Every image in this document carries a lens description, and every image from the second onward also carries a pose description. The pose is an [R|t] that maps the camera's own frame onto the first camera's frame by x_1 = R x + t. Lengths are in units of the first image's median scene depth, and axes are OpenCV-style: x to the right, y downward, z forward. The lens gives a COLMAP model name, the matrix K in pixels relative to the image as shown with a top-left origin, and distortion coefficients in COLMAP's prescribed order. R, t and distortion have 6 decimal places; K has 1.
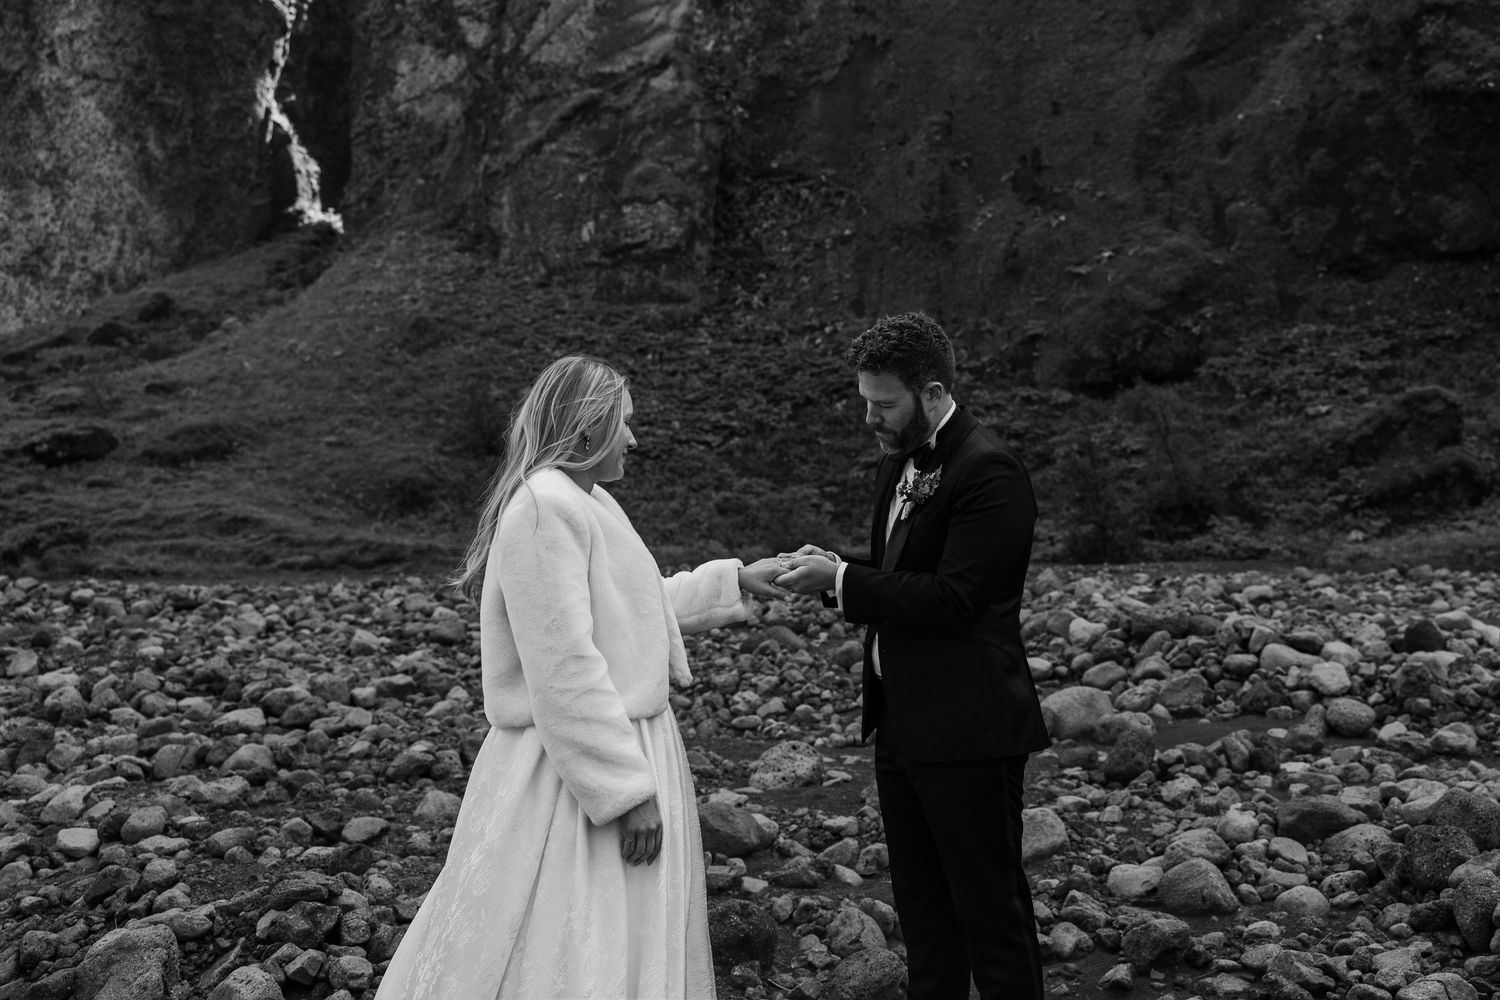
lens RADIAL K [[1392.0, 0, 854.5], [0, 1392.0, 423.6], [0, 0, 1]] dist [-0.014895, 0.031561]
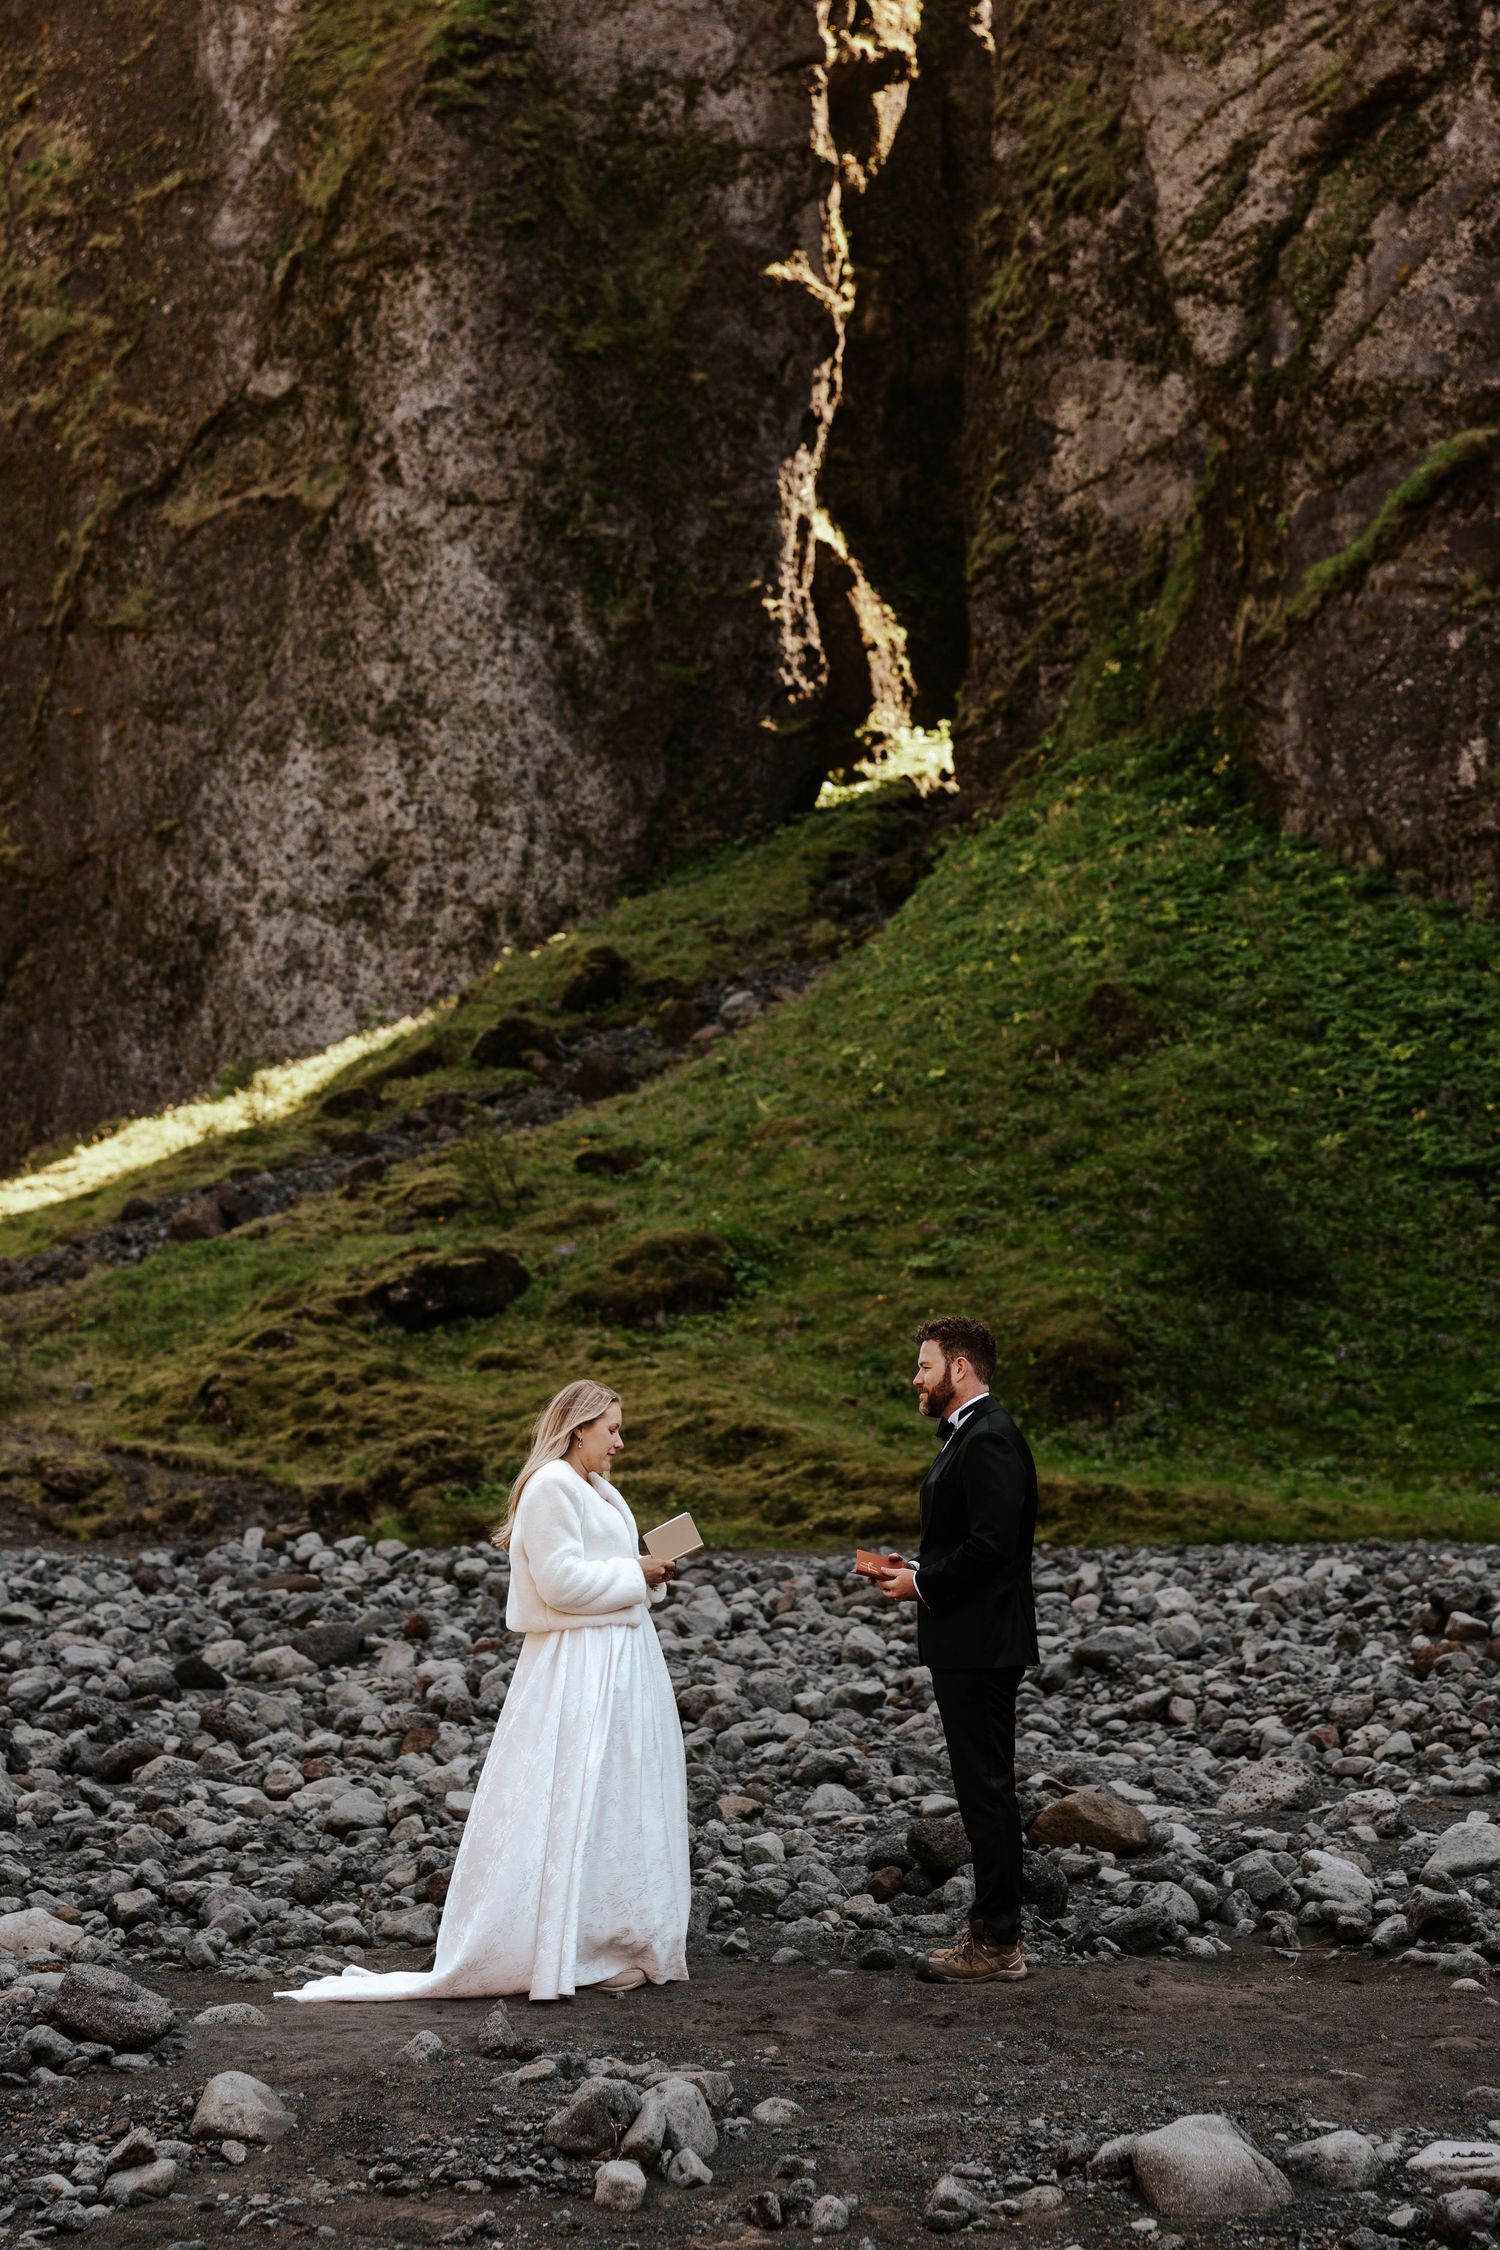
lens RADIAL K [[3614.8, 0, 708.0], [0, 3614.8, 1072.5], [0, 0, 1]] dist [0.013245, 0.077314]
pose [[0.903614, -0.044006, -0.426080, 0.084489], [0.033272, 0.998914, -0.032606, -0.014735], [0.427053, 0.015287, 0.904098, -0.148344]]
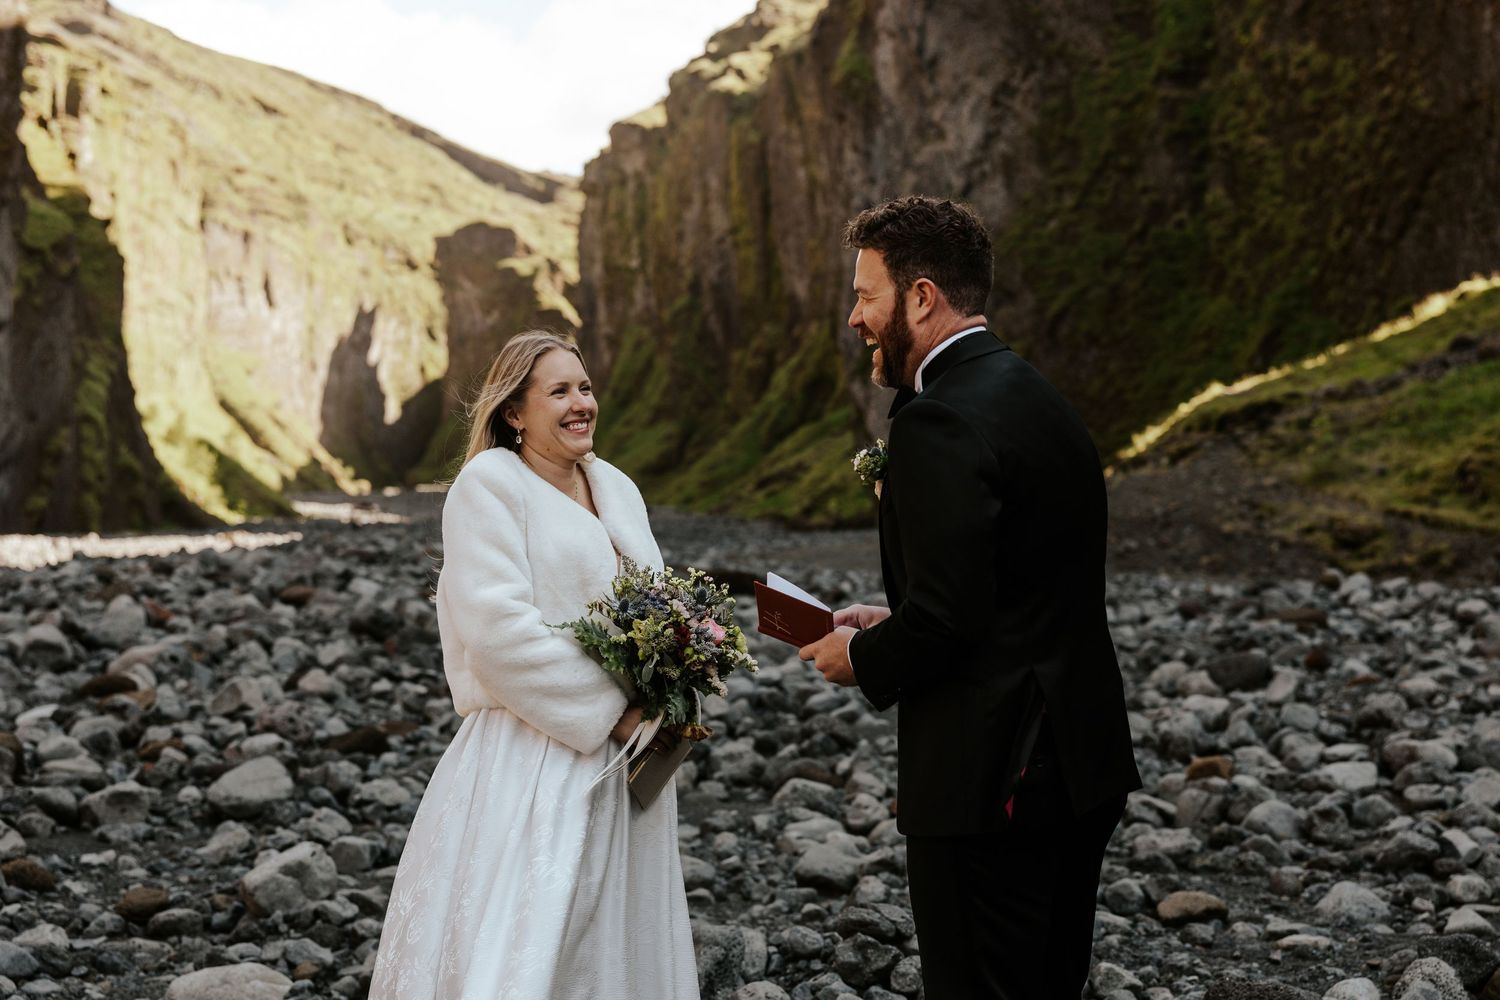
lens RADIAL K [[2276.2, 0, 727.8], [0, 2276.2, 496.9], [0, 0, 1]] dist [-0.013791, 0.060612]
pose [[0.567621, 0.006294, -0.823266, 0.065759], [0.047294, 0.998070, 0.040238, 0.000855], [0.821930, -0.061775, 0.566228, 0.013311]]
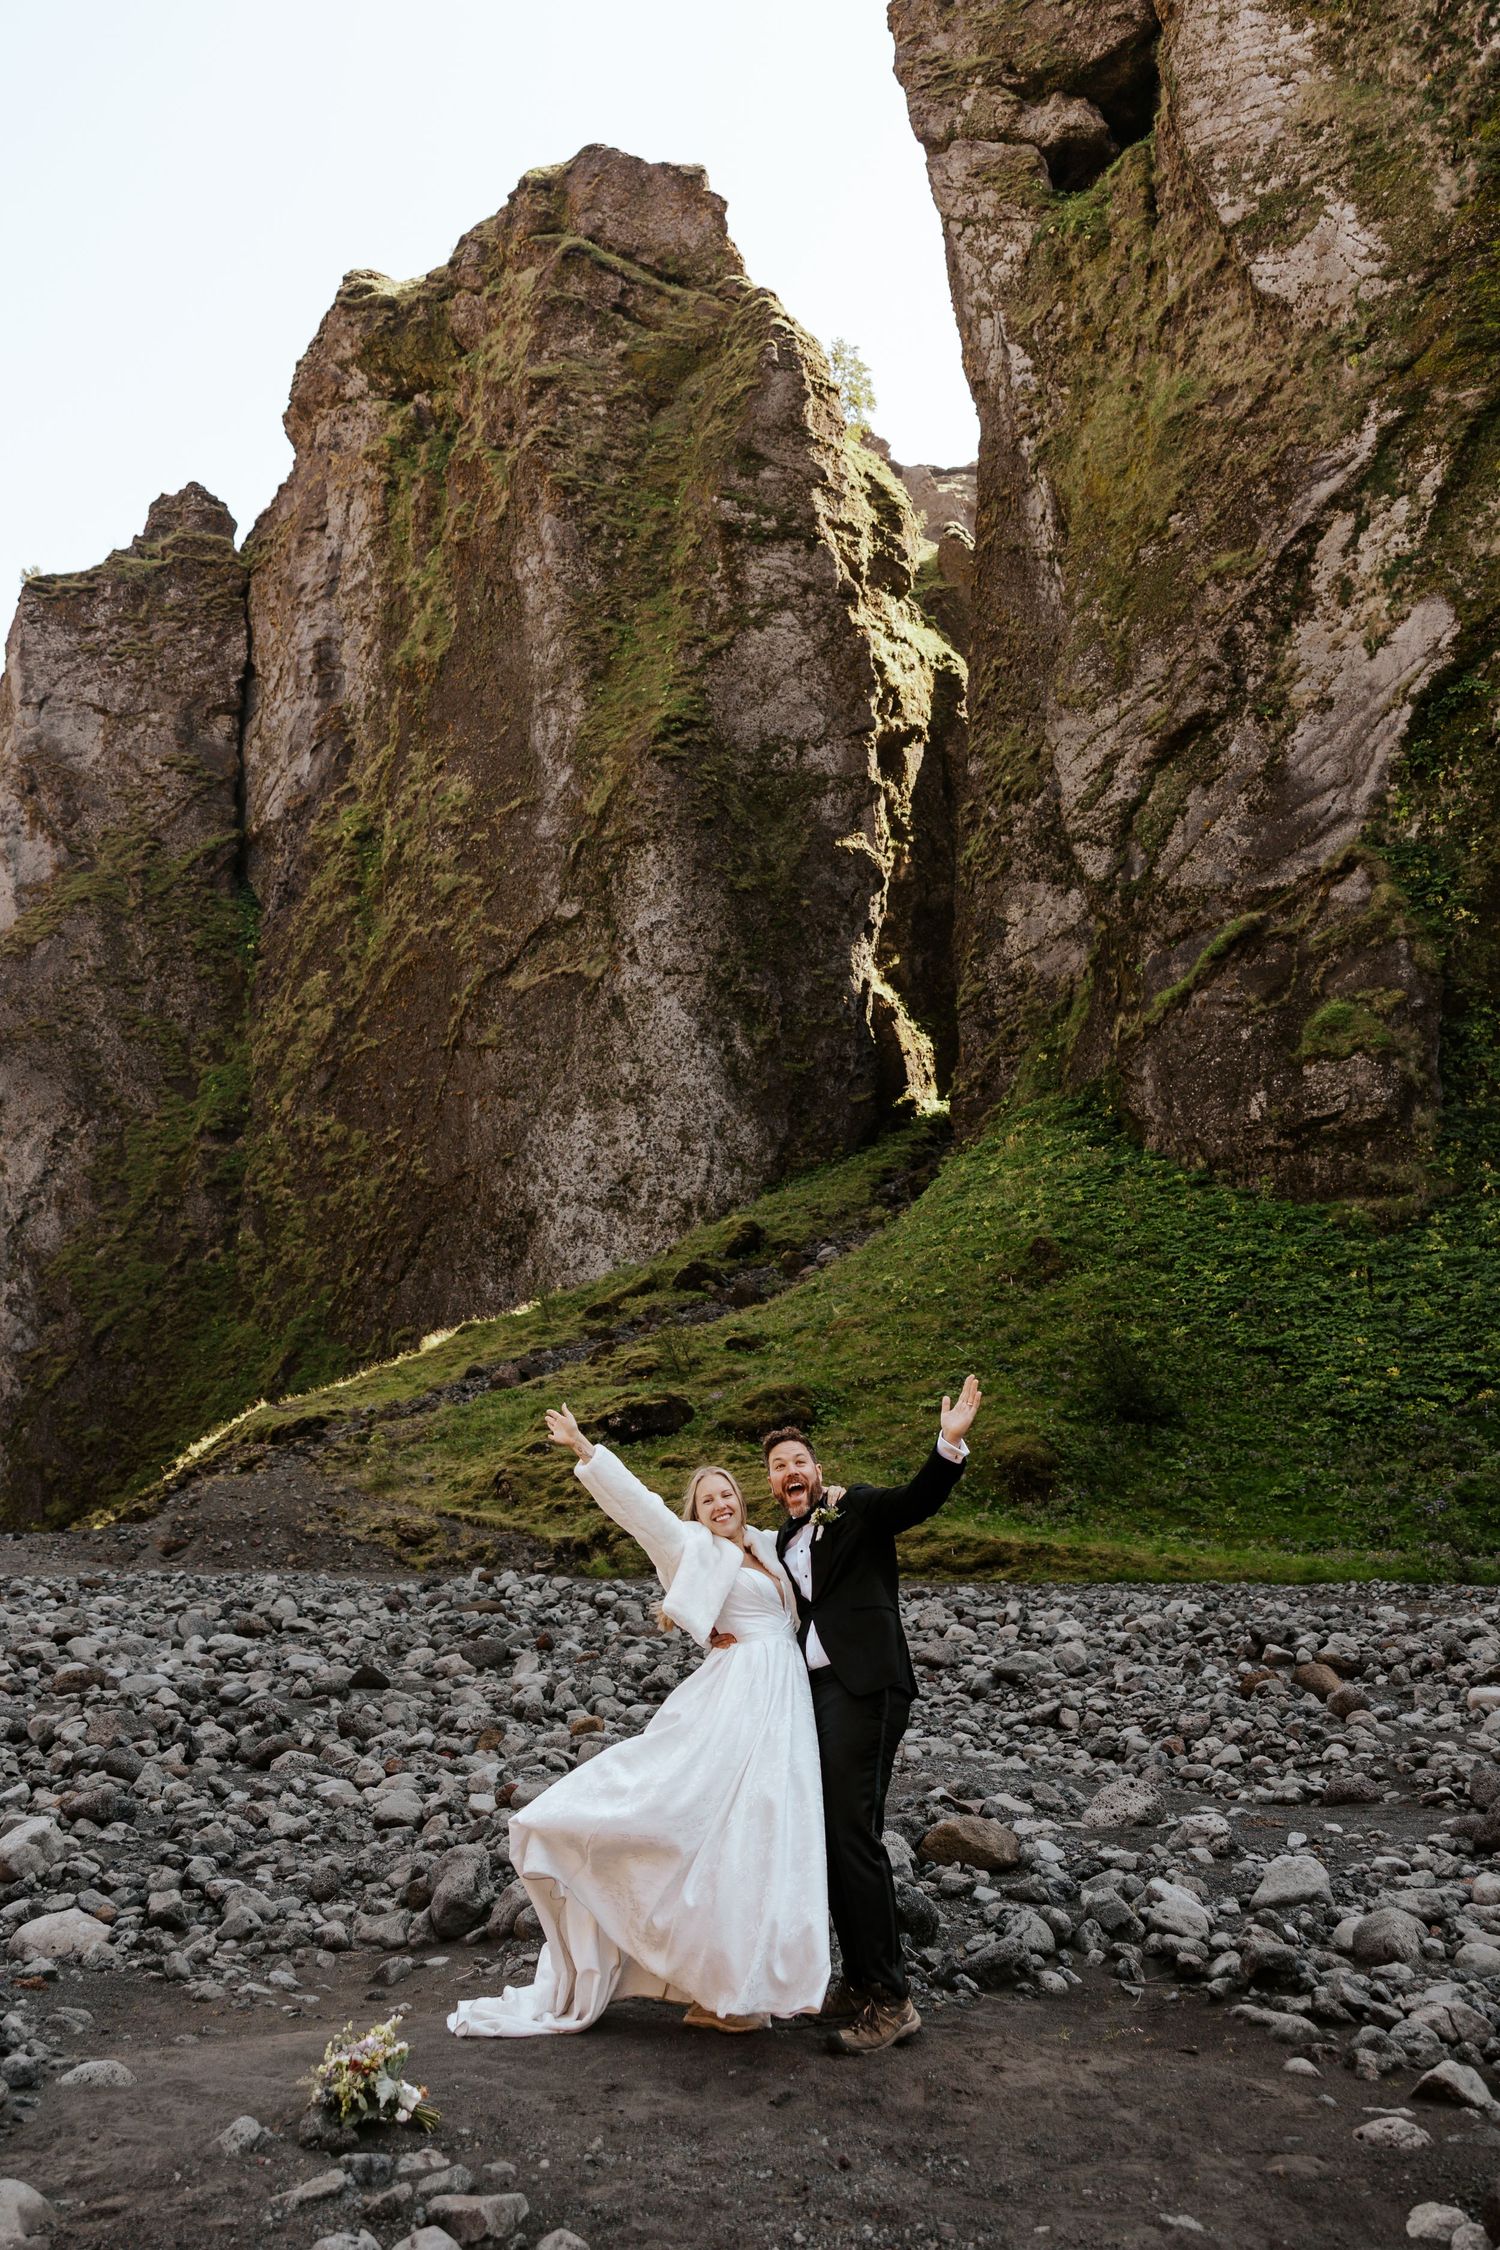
lens RADIAL K [[1976.1, 0, 657.4], [0, 1976.1, 1060.2], [0, 0, 1]] dist [0.011075, 0.005575]
pose [[0.863116, -0.104321, -0.494113, 0.062864], [0.029289, 0.987125, -0.157247, -0.008736], [0.504156, 0.121250, 0.855059, -0.061908]]
